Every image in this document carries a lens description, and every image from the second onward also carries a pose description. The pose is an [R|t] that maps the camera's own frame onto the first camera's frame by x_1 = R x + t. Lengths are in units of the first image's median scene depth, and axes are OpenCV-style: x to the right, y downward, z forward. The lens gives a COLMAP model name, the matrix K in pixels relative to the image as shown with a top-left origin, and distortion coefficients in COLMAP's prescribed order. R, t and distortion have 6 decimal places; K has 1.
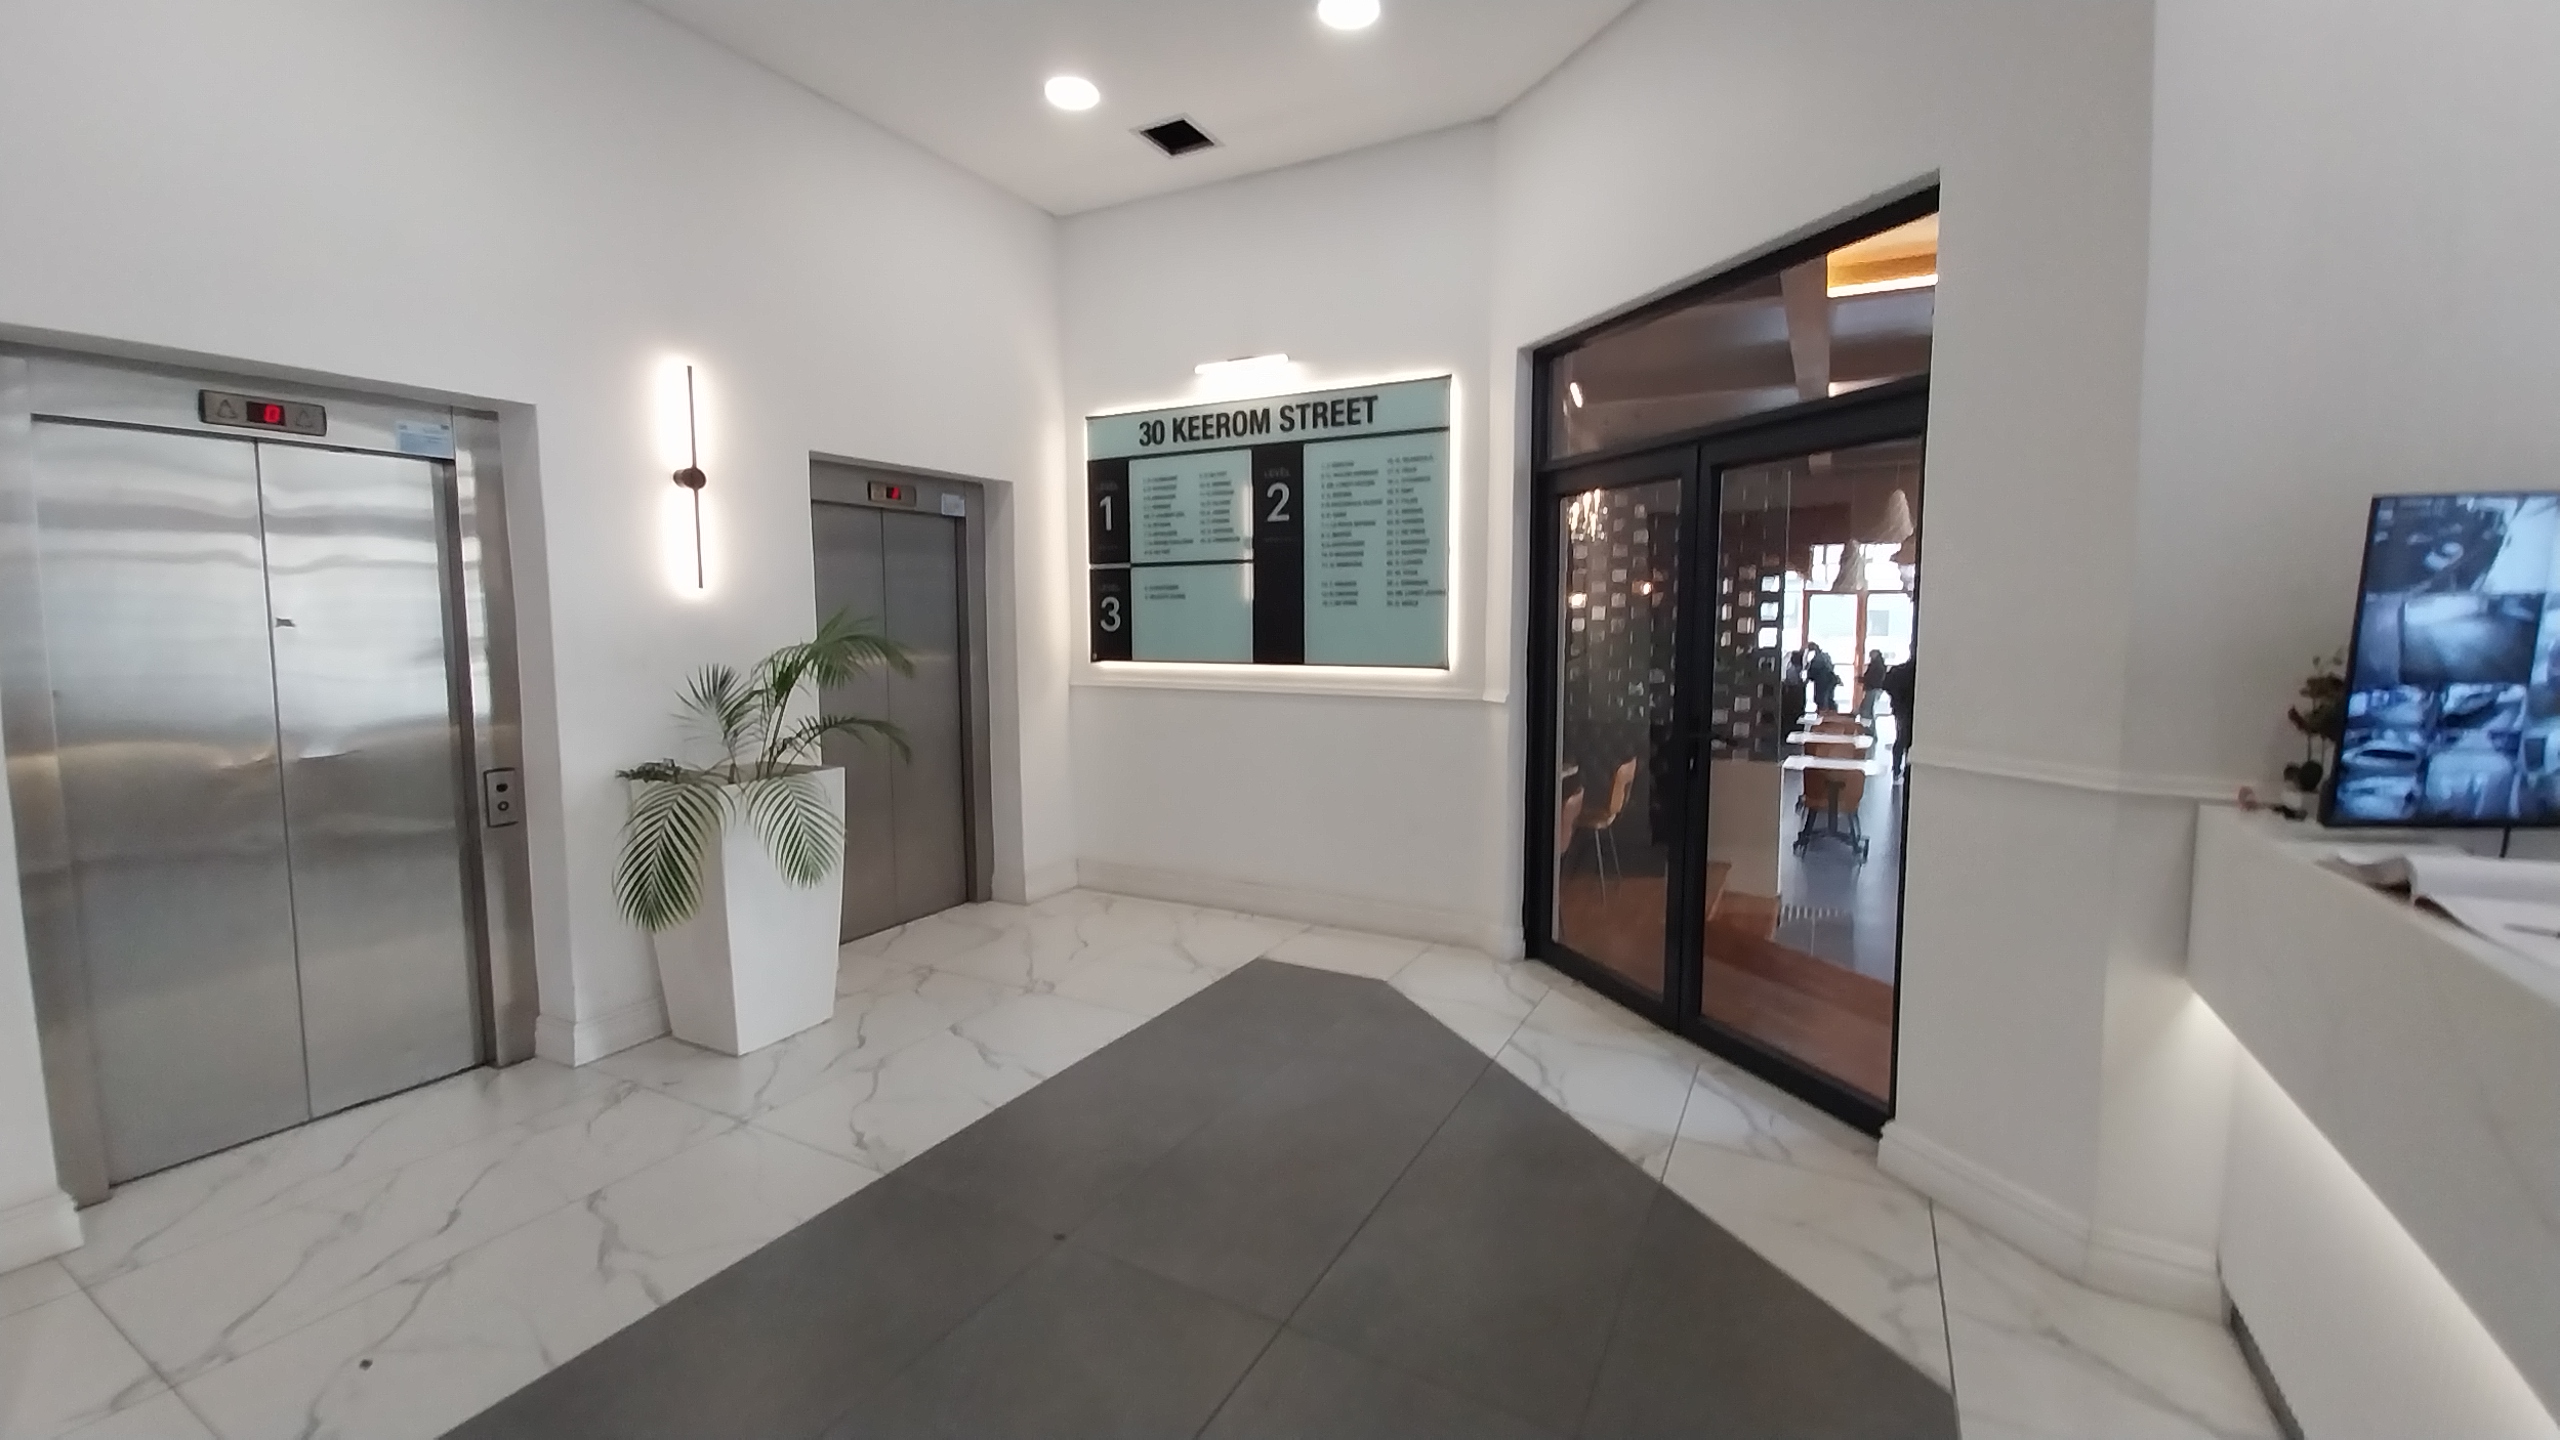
lens RADIAL K [[1004.4, 0, 1287.3], [0, 1004.4, 693.5], [0, 0, 1]] dist [0.020339, -0.014071]
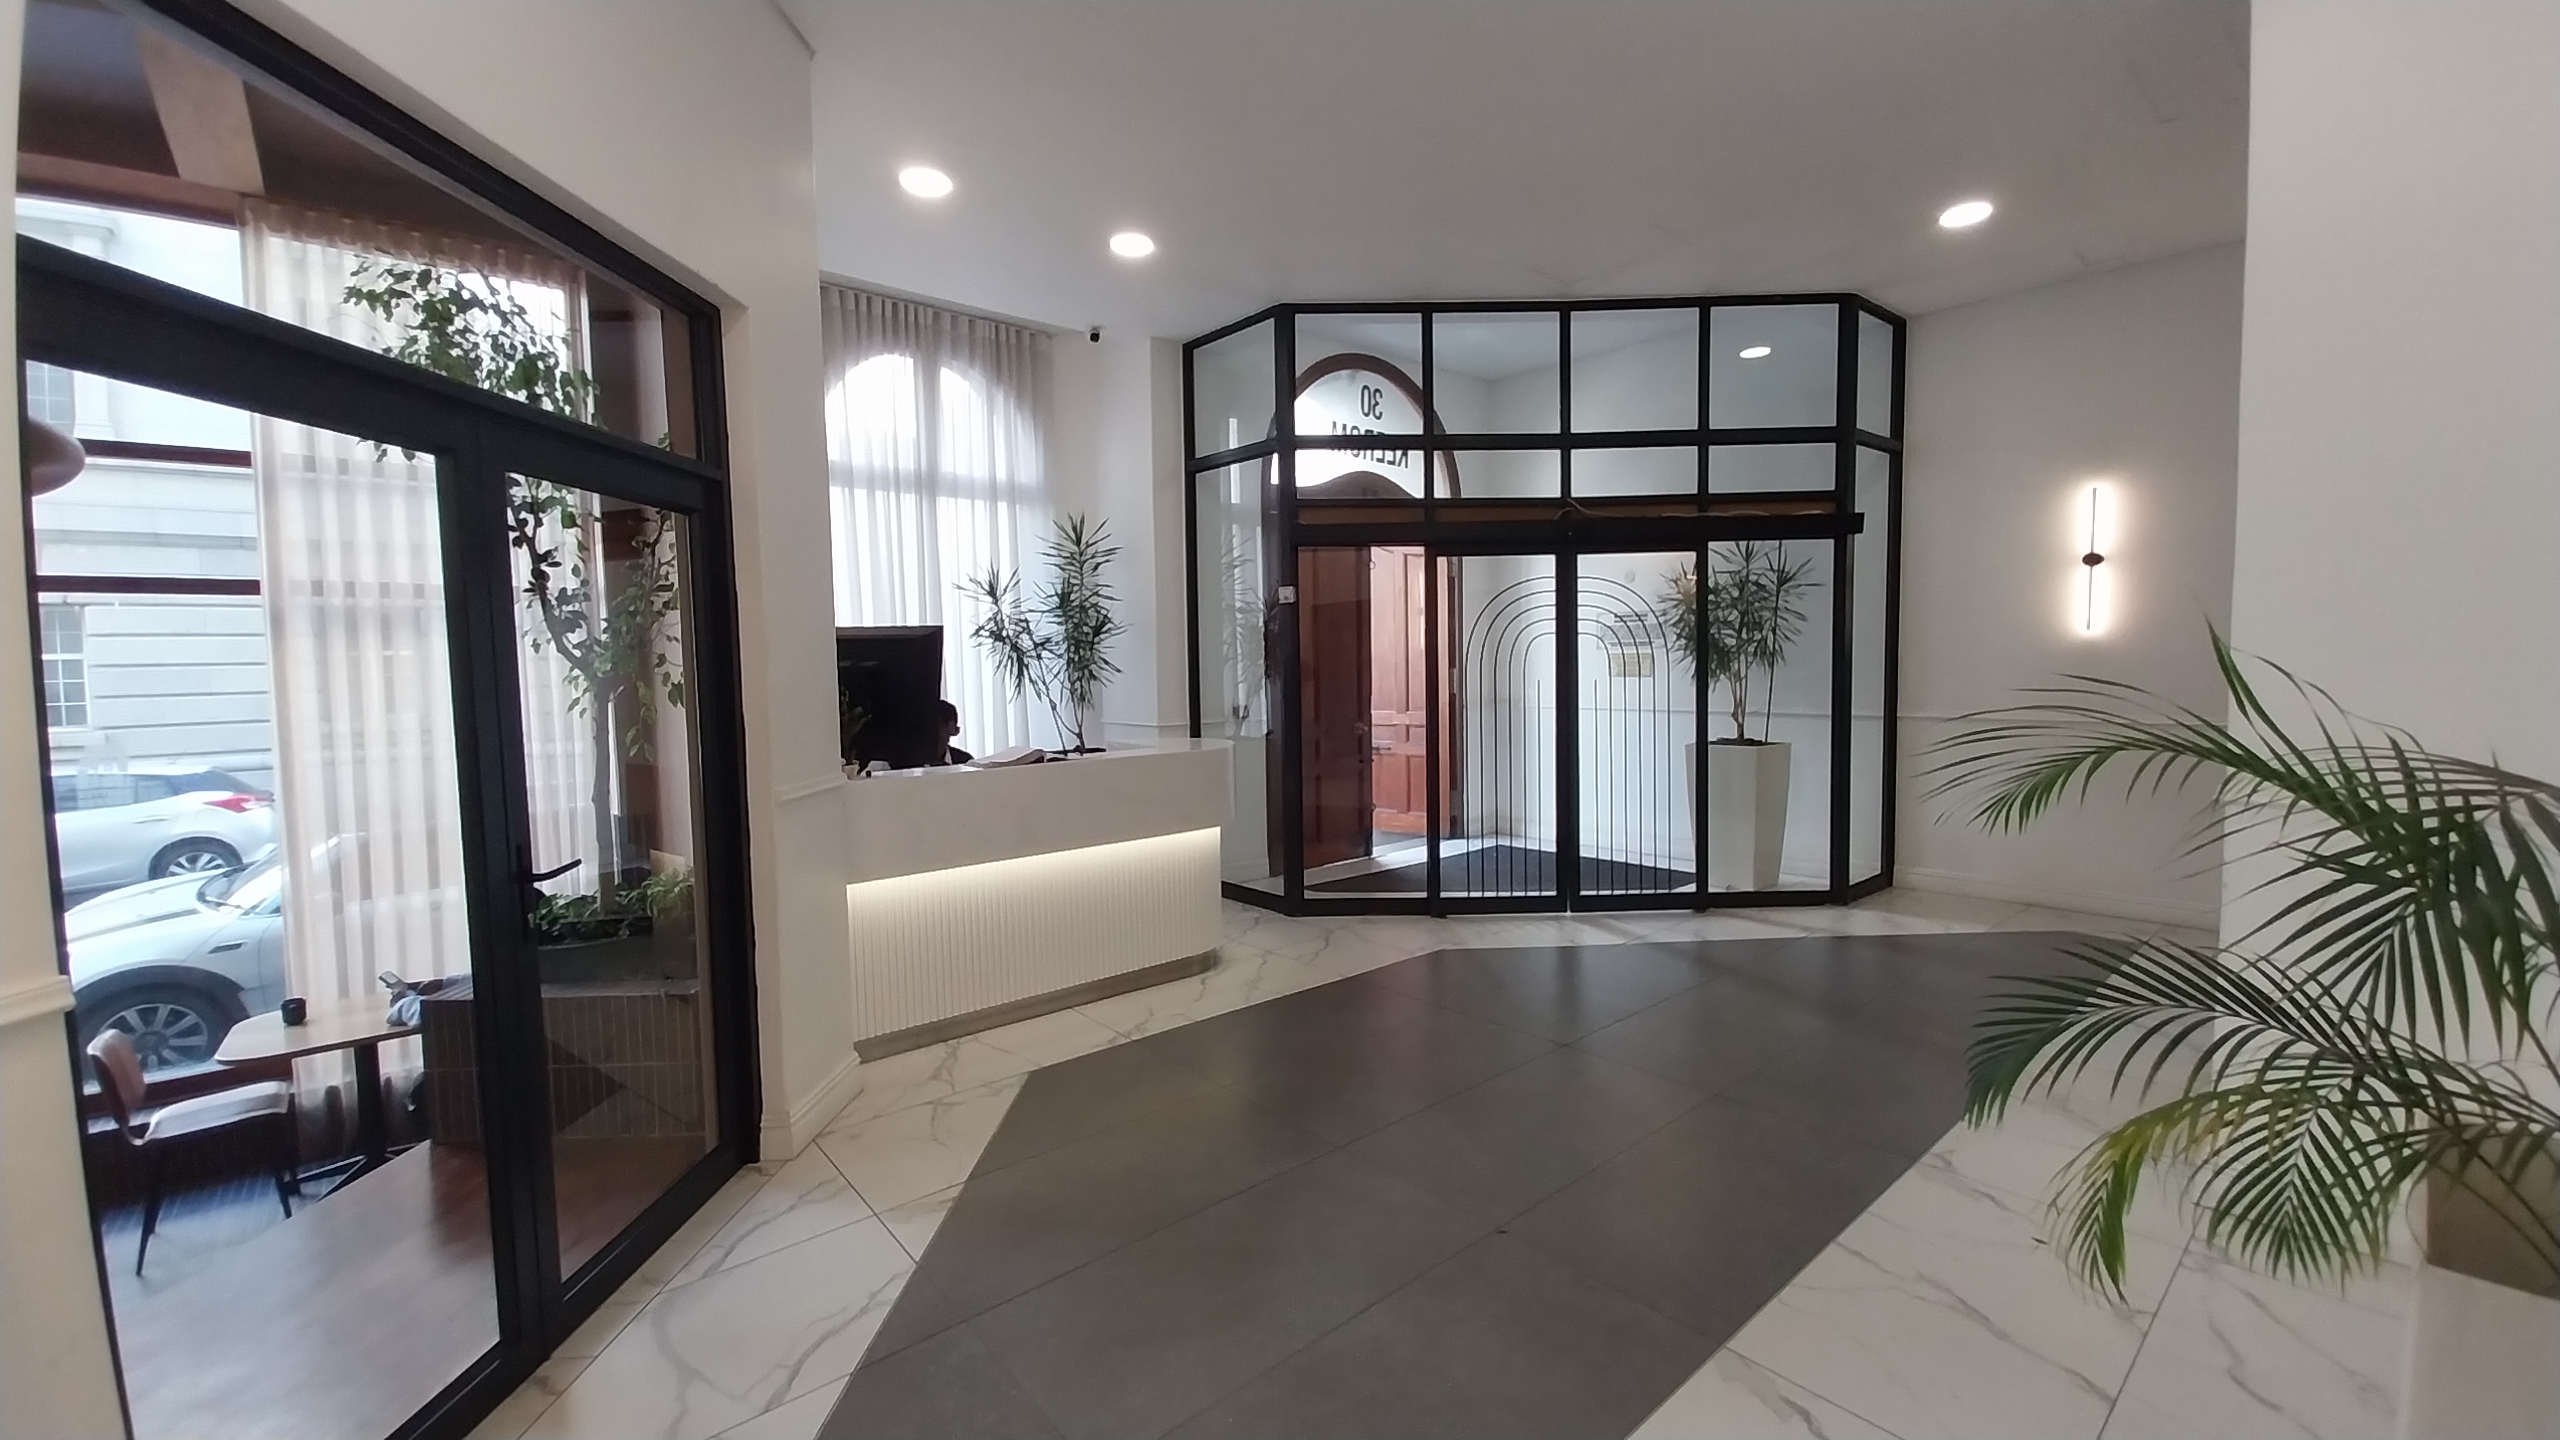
lens RADIAL K [[995.1, 0, 1290.1], [0, 995.1, 719.6], [0, 0, 1]] dist [0.018806, -0.014650]
pose [[-0.935257, -0.000147, 0.353968, -0.204324], [0.050559, 0.989691, 0.133998, -0.088744], [-0.350339, 0.143219, -0.925608, 1.037377]]
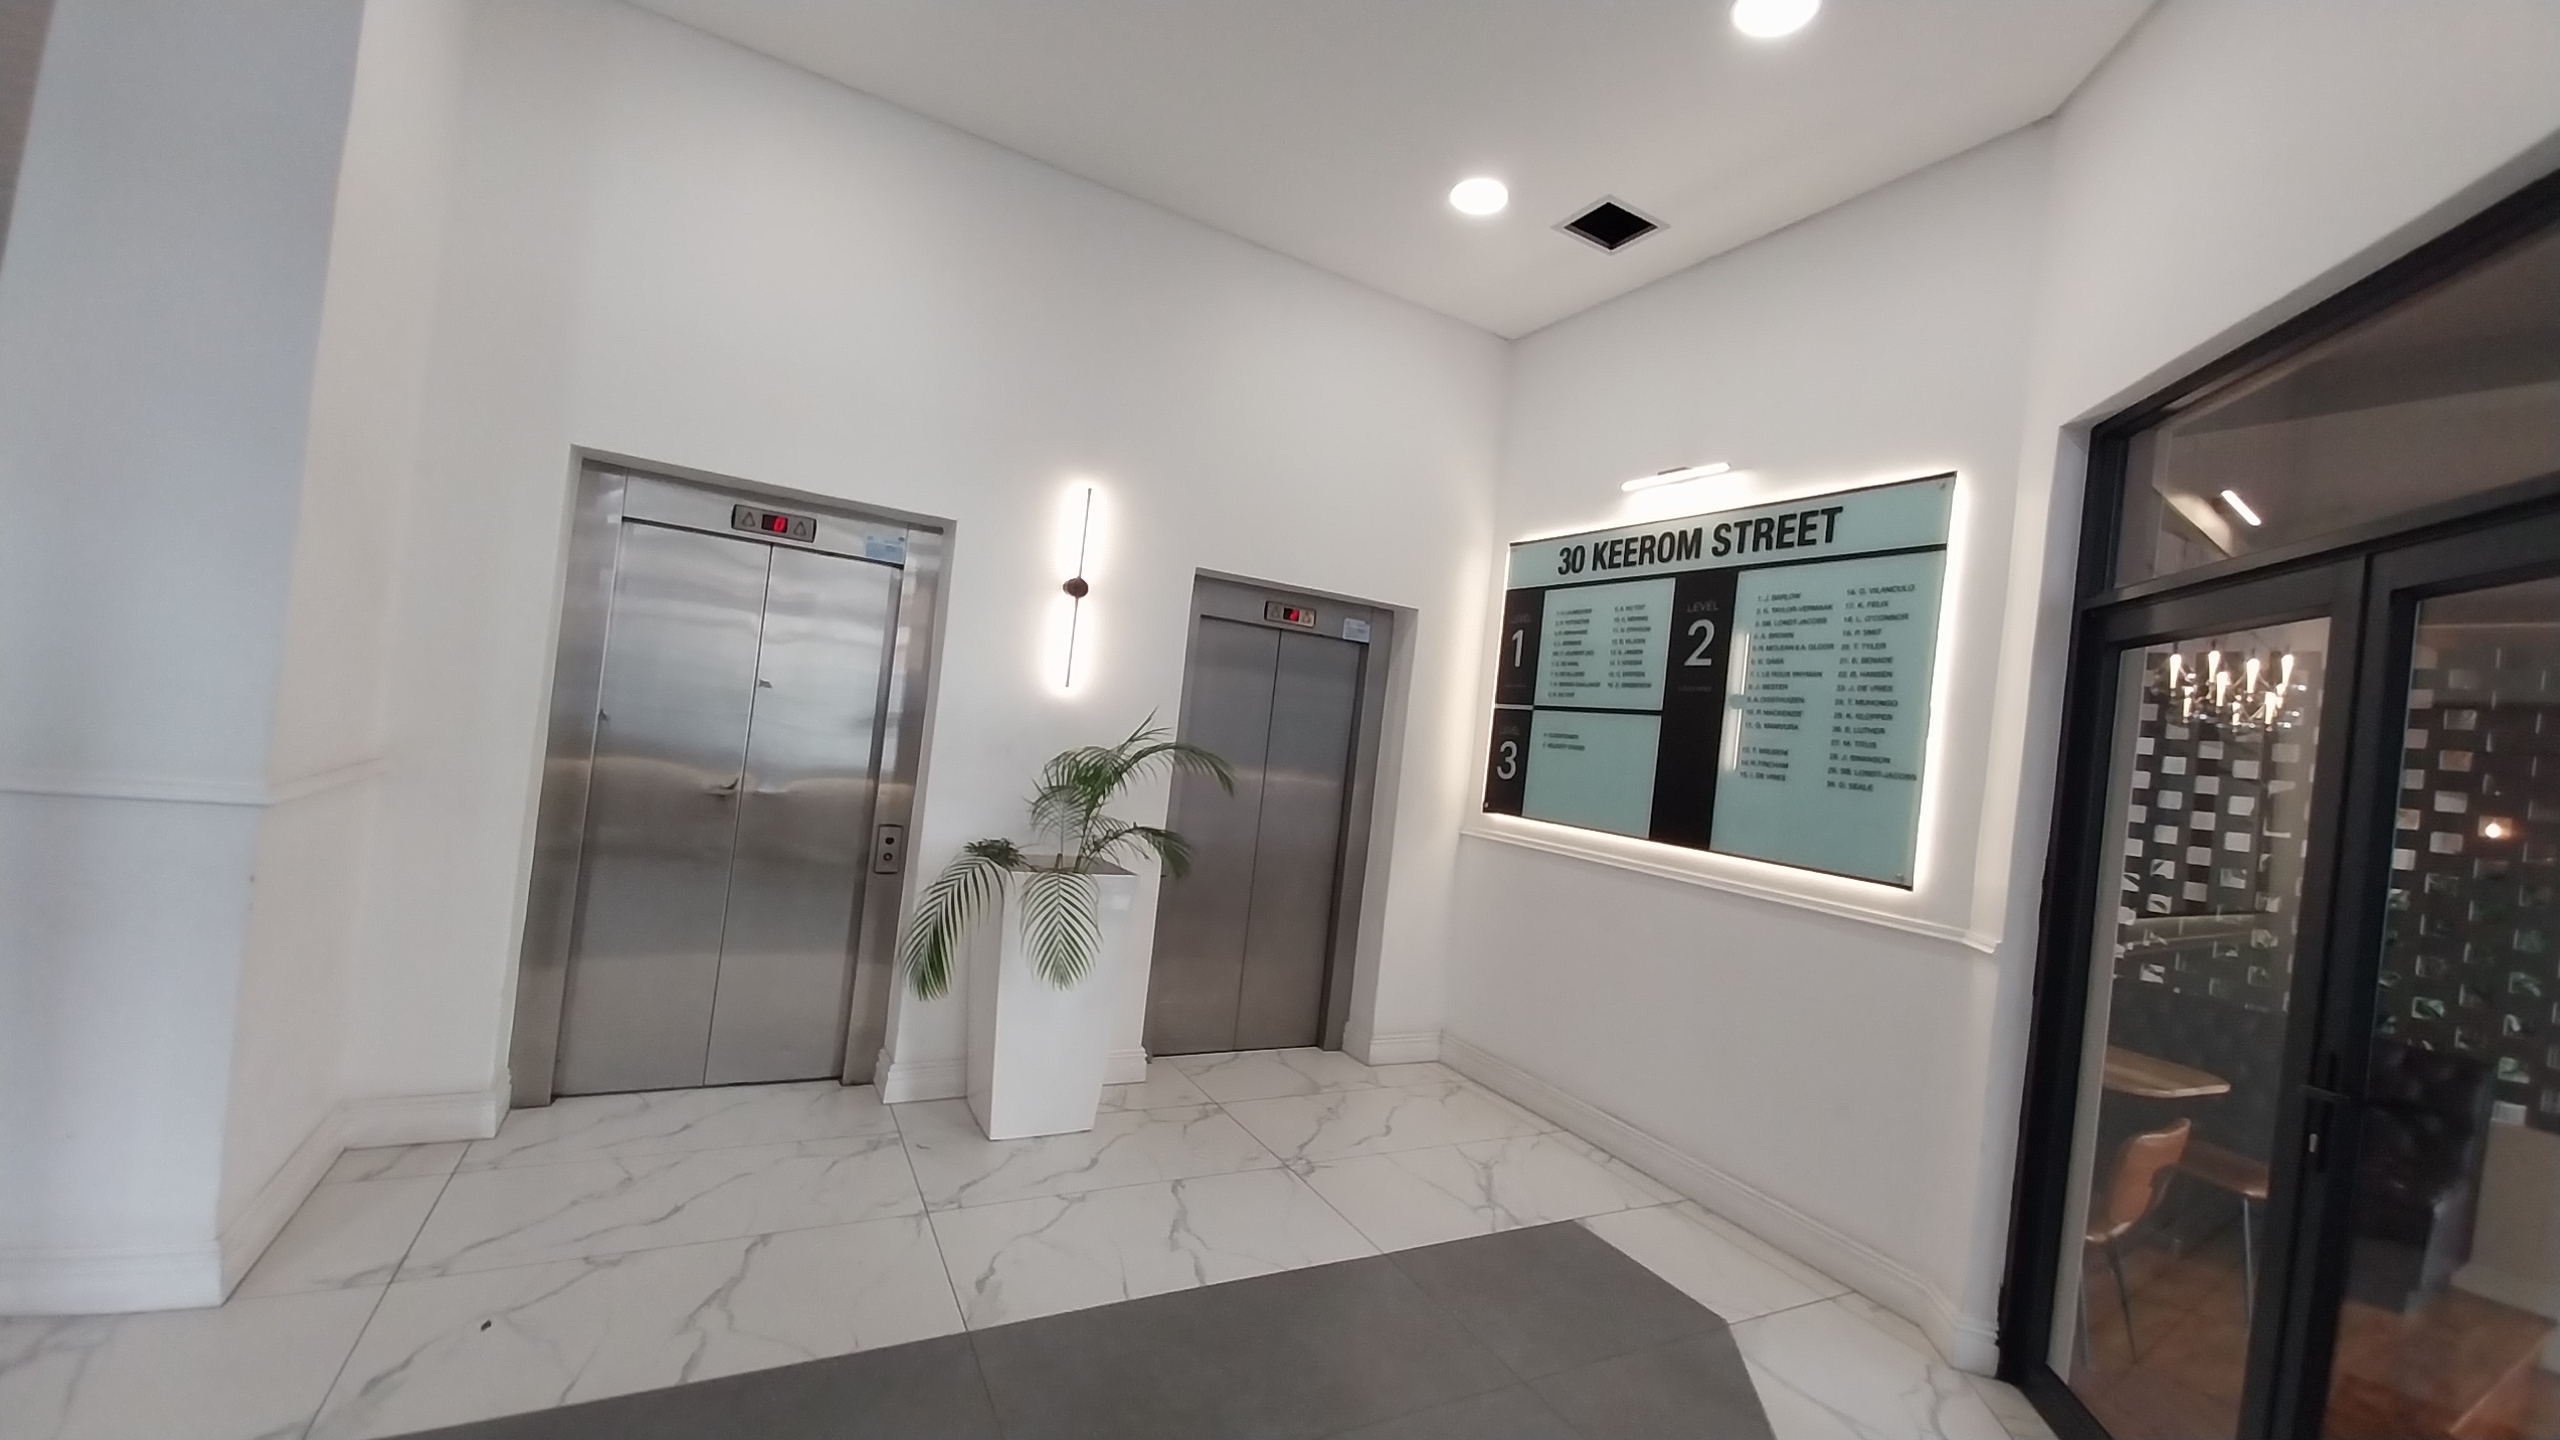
lens RADIAL K [[995.1, 0, 1290.1], [0, 995.1, 719.6], [0, 0, 1]] dist [0.018806, -0.014650]
pose [[0.840462, 0.089808, -0.534377, 0.155522], [-0.154323, 0.985002, -0.077176, -0.020040], [0.519431, 0.147330, 0.841716, 0.185415]]
